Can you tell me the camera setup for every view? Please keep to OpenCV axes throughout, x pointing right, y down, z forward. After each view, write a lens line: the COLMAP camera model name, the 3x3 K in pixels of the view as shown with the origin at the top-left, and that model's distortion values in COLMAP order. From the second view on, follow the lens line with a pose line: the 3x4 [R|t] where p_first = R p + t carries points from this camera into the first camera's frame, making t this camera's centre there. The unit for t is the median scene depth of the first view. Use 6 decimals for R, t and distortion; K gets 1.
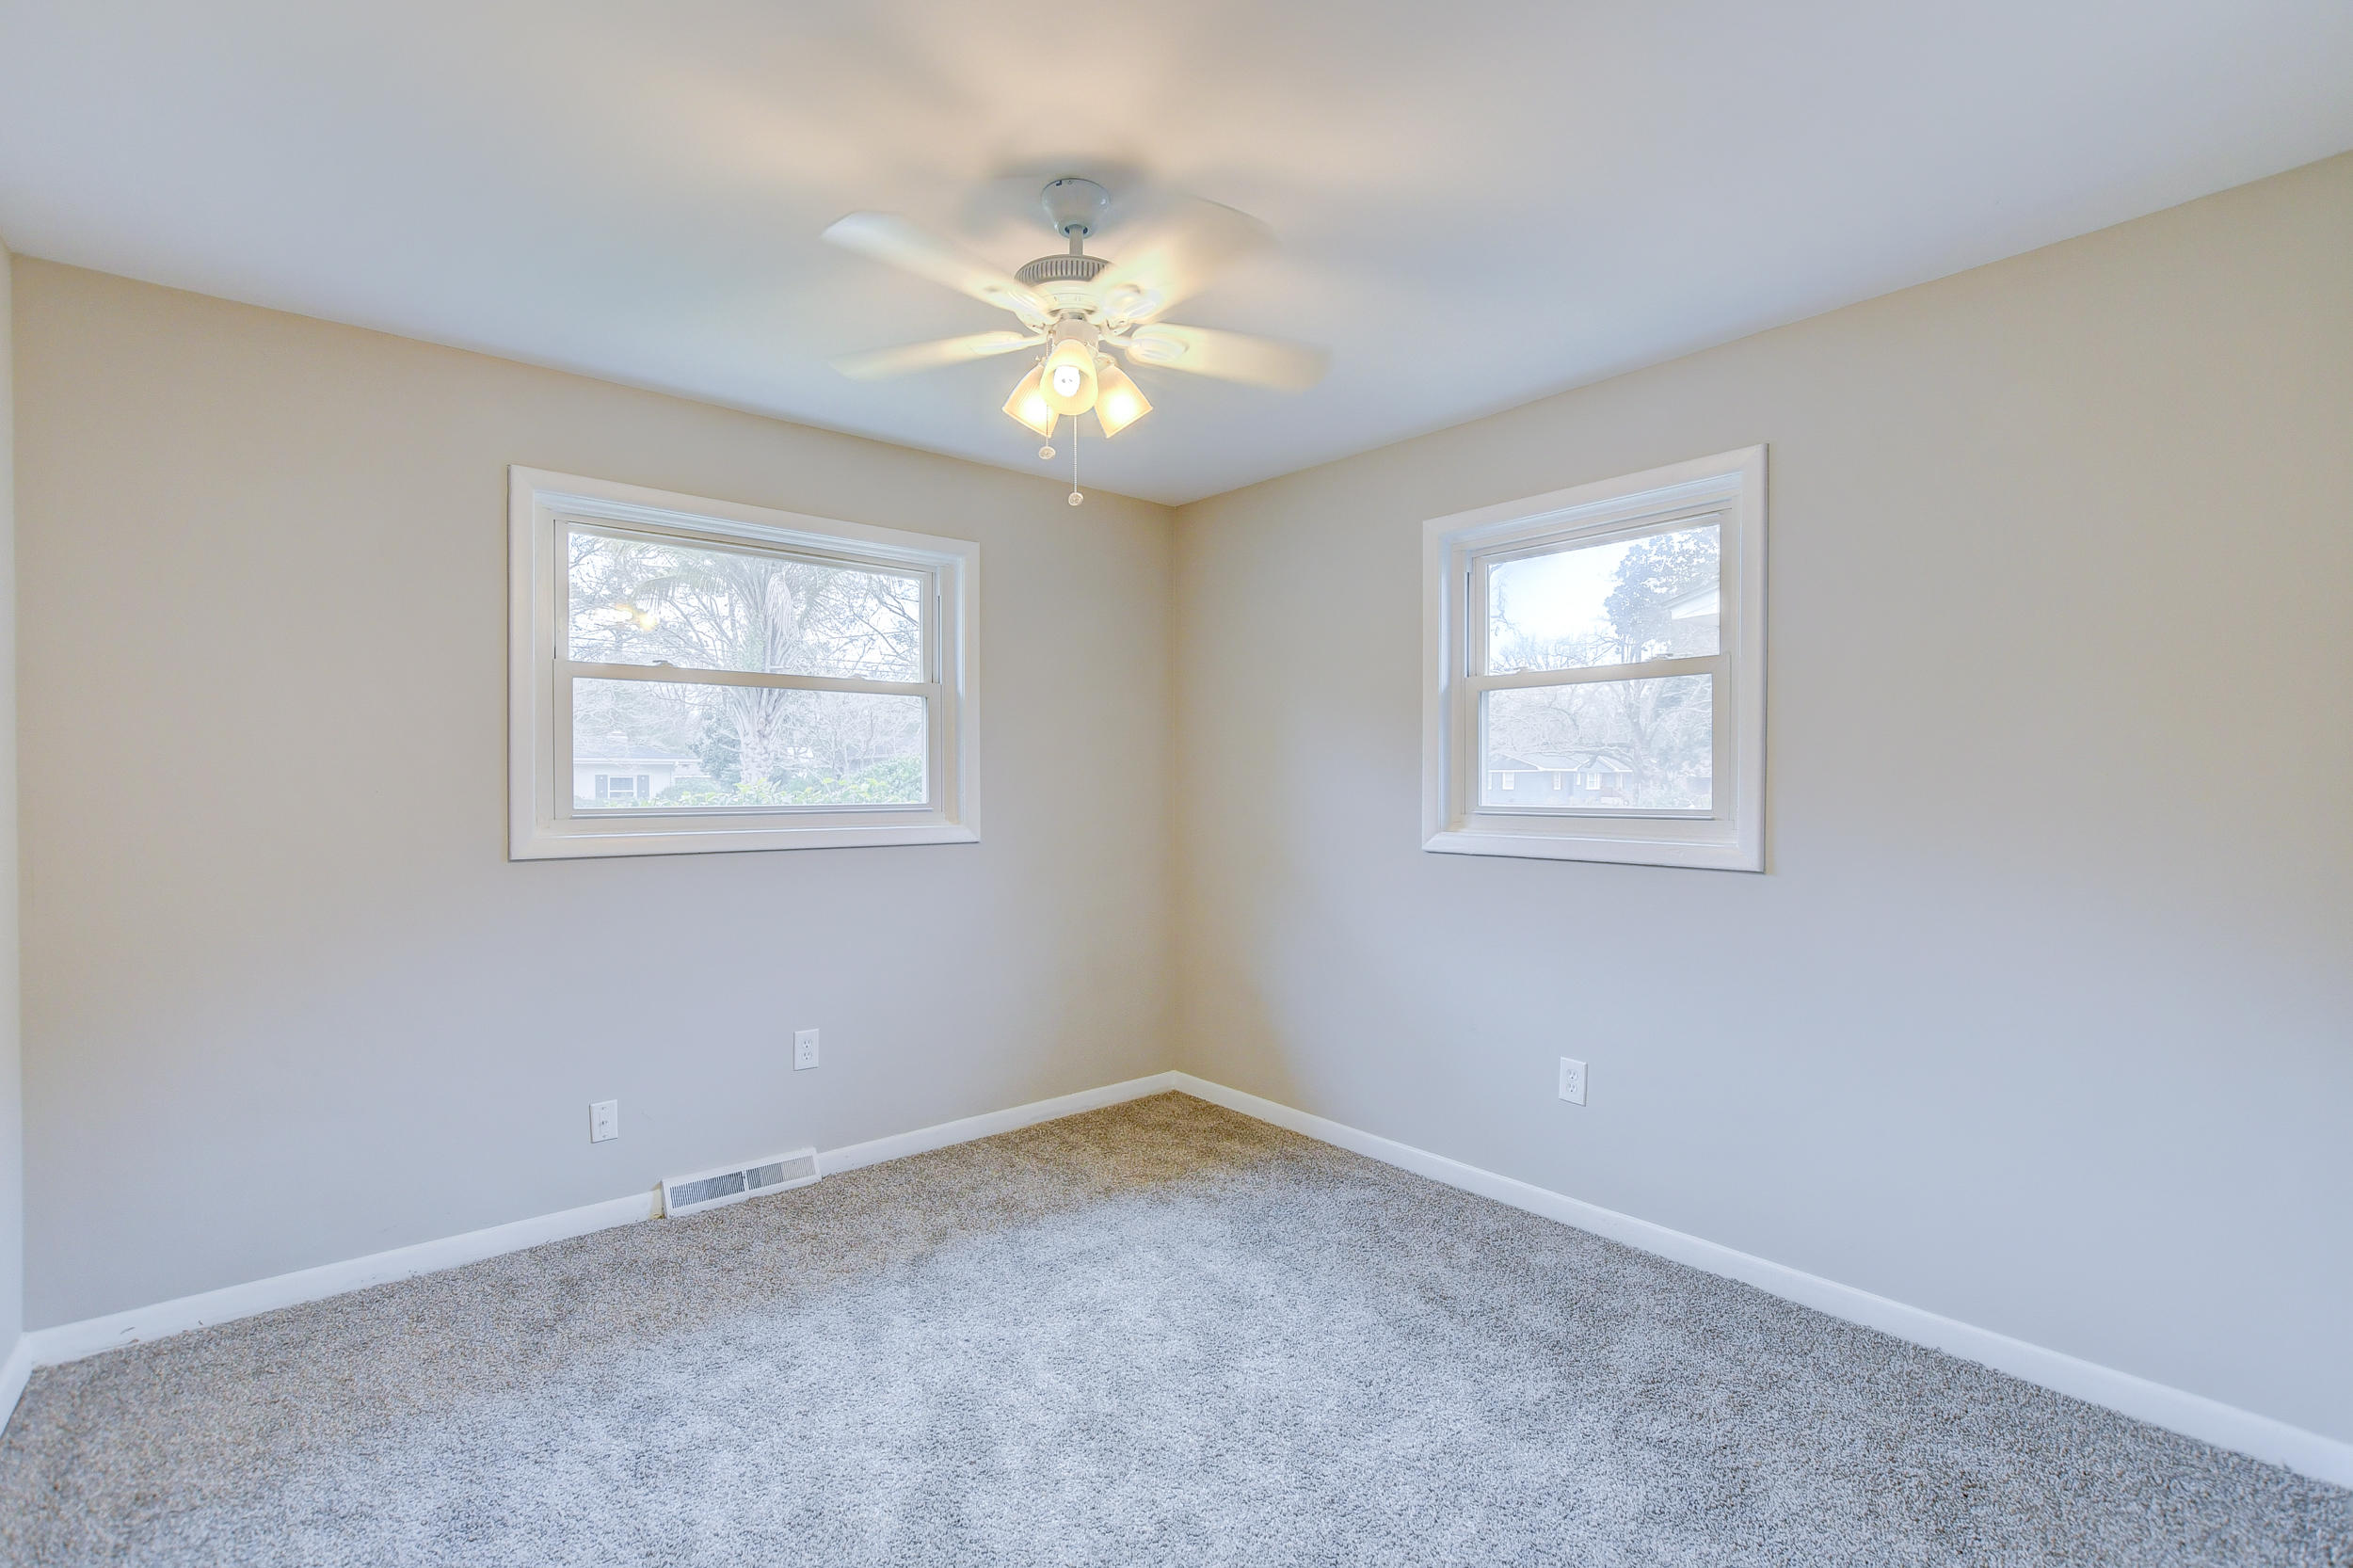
lens RADIAL K [[1044.1, 0, 1171.5], [0, 1044.1, 771.3], [0, 0, 1]] dist [-0.002883, 0.000167]
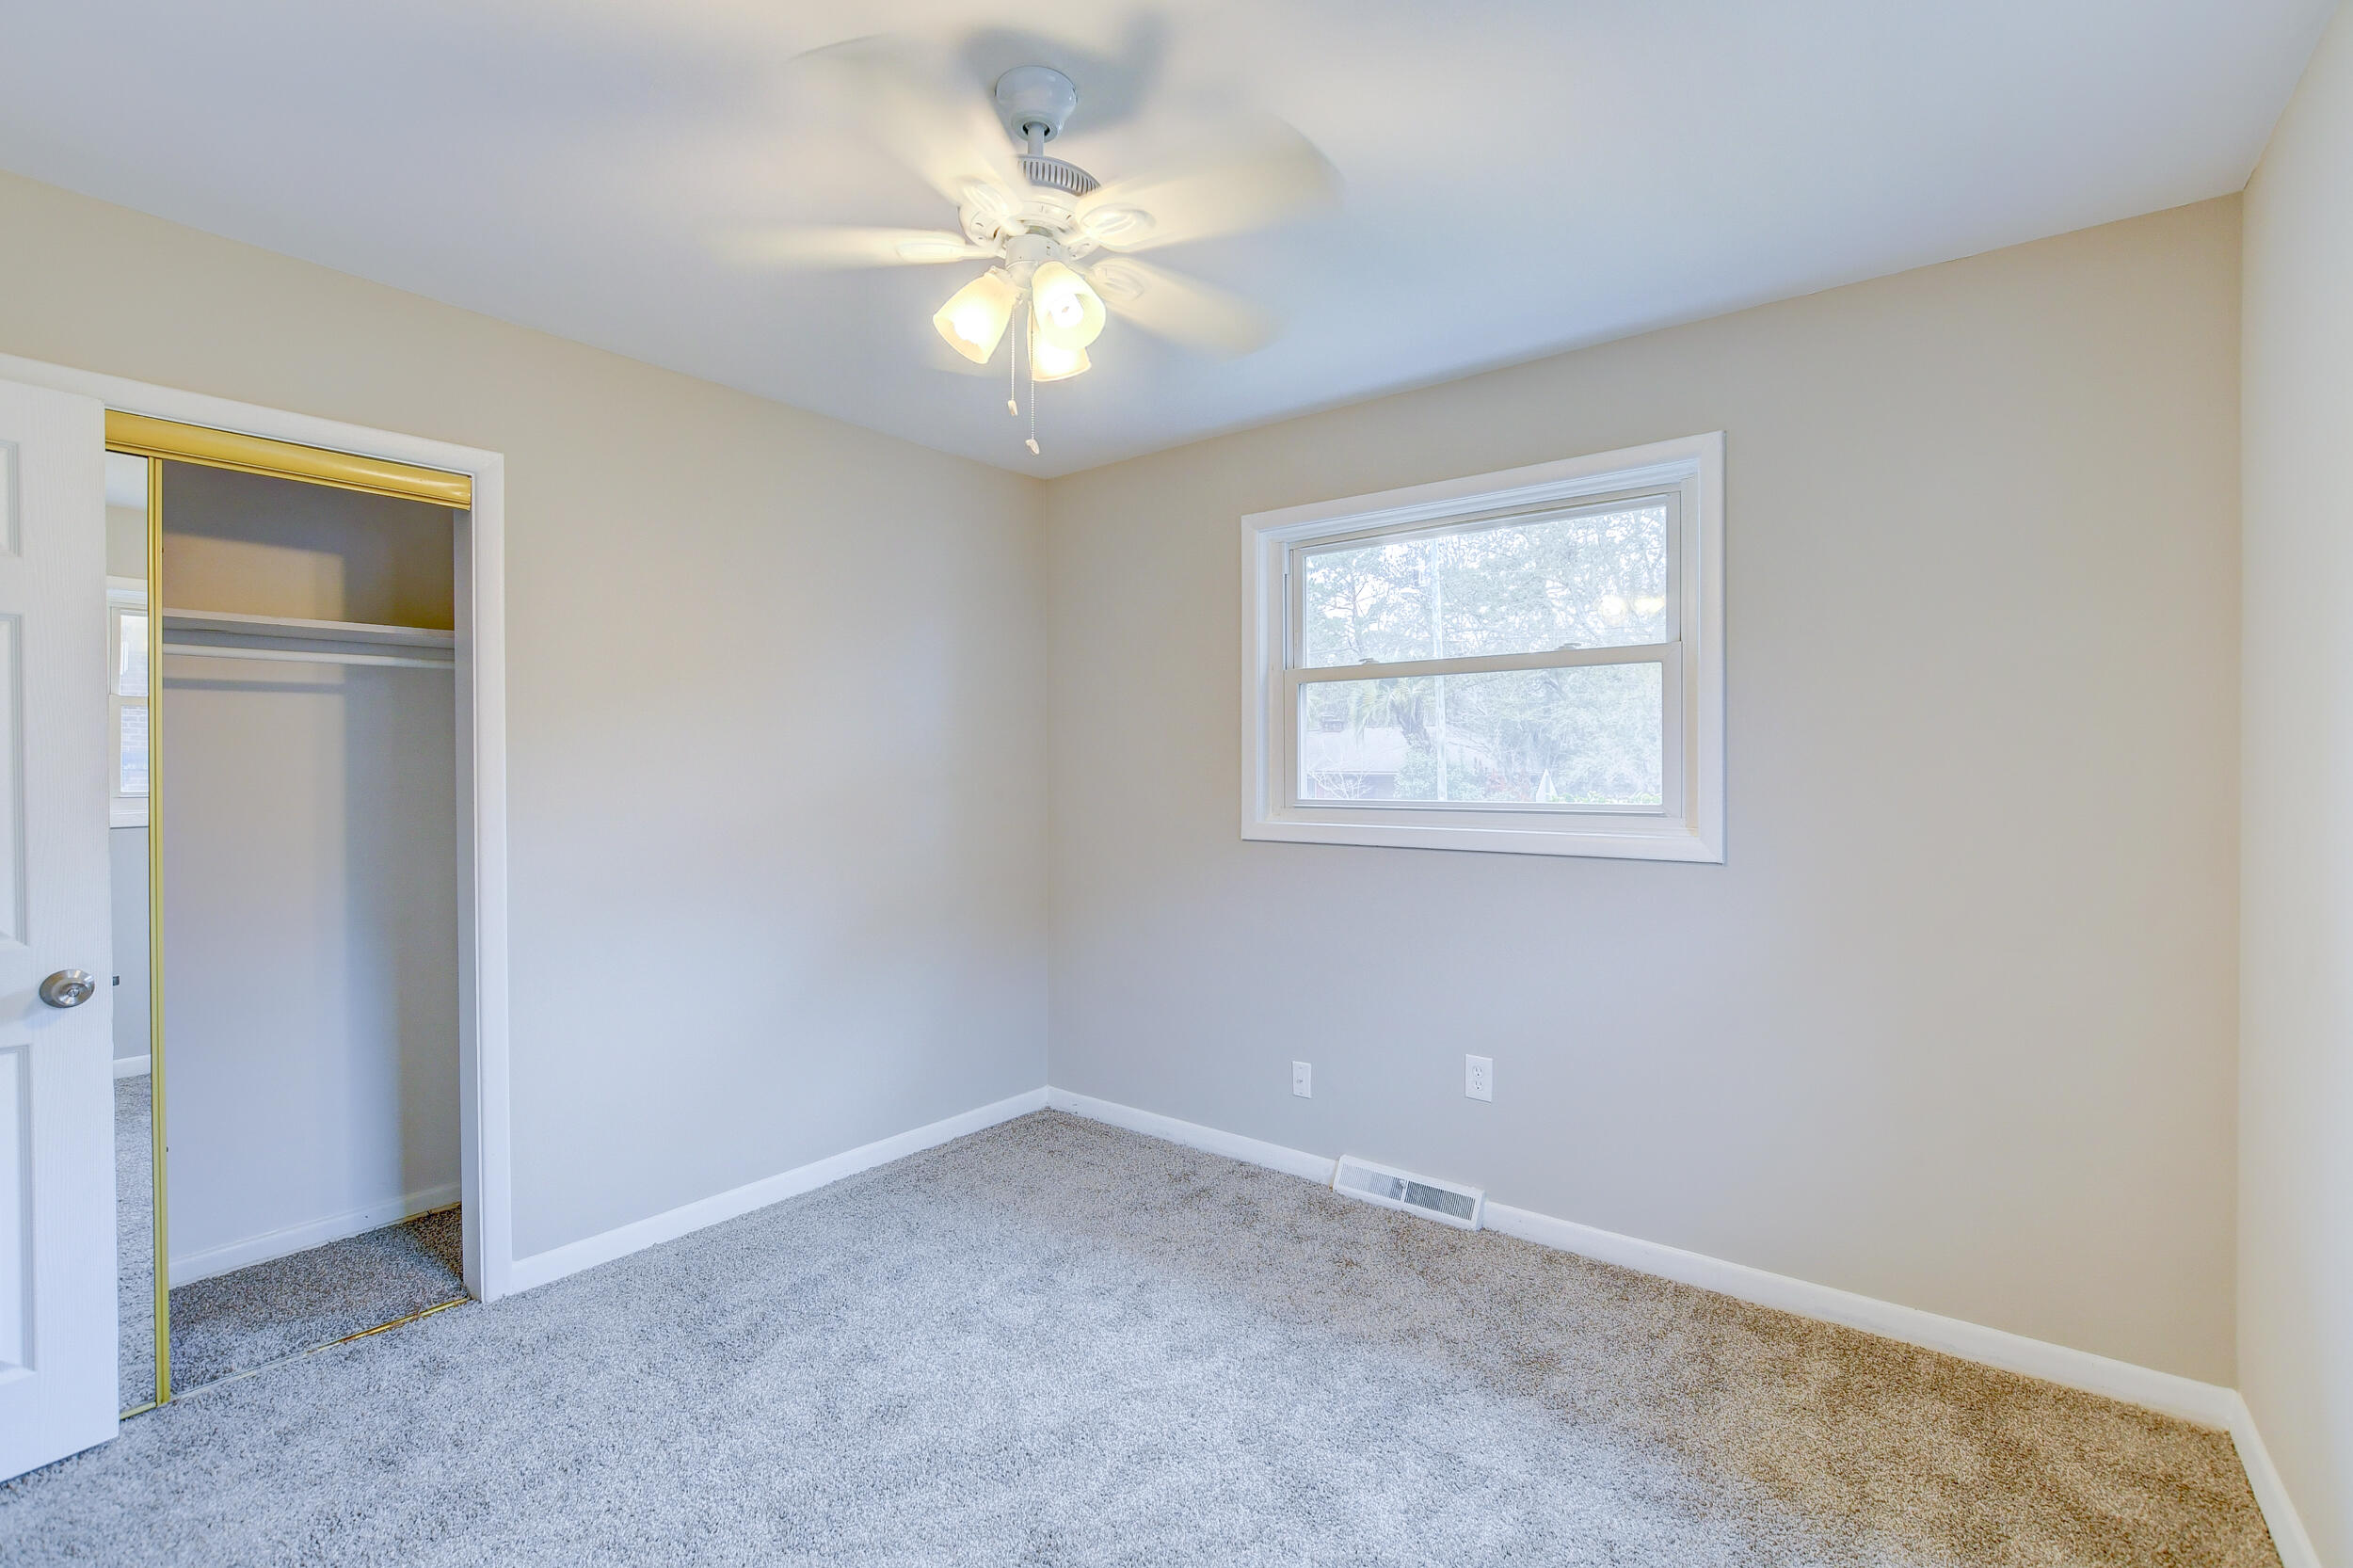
lens RADIAL K [[1044.1, 0, 1171.5], [0, 1044.1, 771.3], [0, 0, 1]] dist [-0.002883, 0.000167]
pose [[0.203259, -0.000847, -0.979125, 0.510985], [0.014568, 0.999892, 0.002159, 0.000707], [0.979017, -0.014703, 0.203249, 0.626095]]
